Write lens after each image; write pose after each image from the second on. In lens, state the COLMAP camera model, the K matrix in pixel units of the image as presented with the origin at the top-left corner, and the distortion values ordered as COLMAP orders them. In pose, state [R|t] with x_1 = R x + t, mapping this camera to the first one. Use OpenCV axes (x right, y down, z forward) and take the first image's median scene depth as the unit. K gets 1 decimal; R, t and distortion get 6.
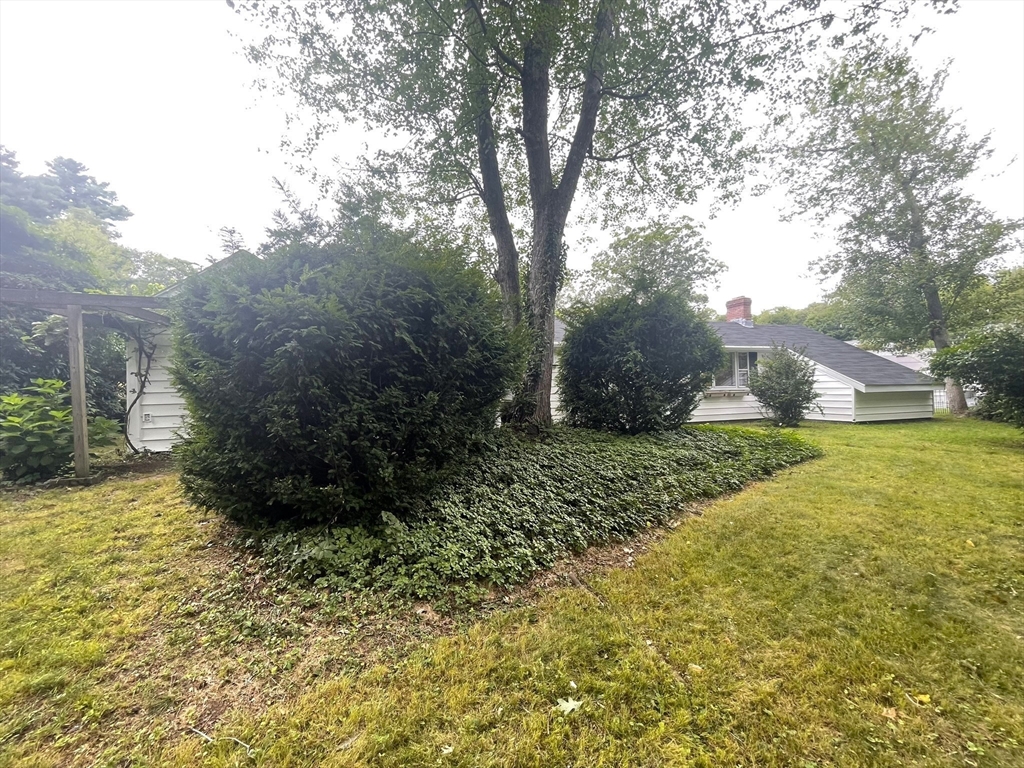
lens RADIAL K [[412.9, 0, 511.9], [0, 412.9, 385.8], [0, 0, 1]] dist [-0.000853, 0.000415]
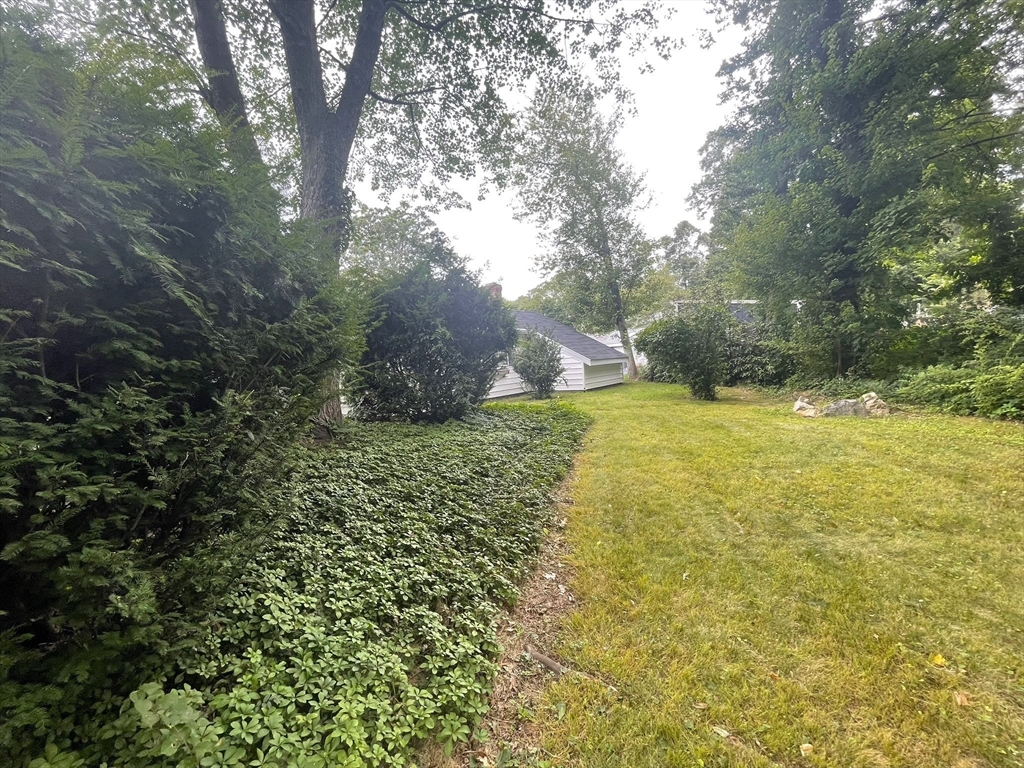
lens RADIAL K [[412.9, 0, 508.3], [0, 412.9, 385.3], [0, 0, 1]] dist [-0.000853, 0.000415]
pose [[0.826251, -0.069716, 0.558971, -0.048801], [0.050234, 0.997477, 0.050152, 0.000167], [-0.561057, -0.013359, 0.827669, 0.106059]]
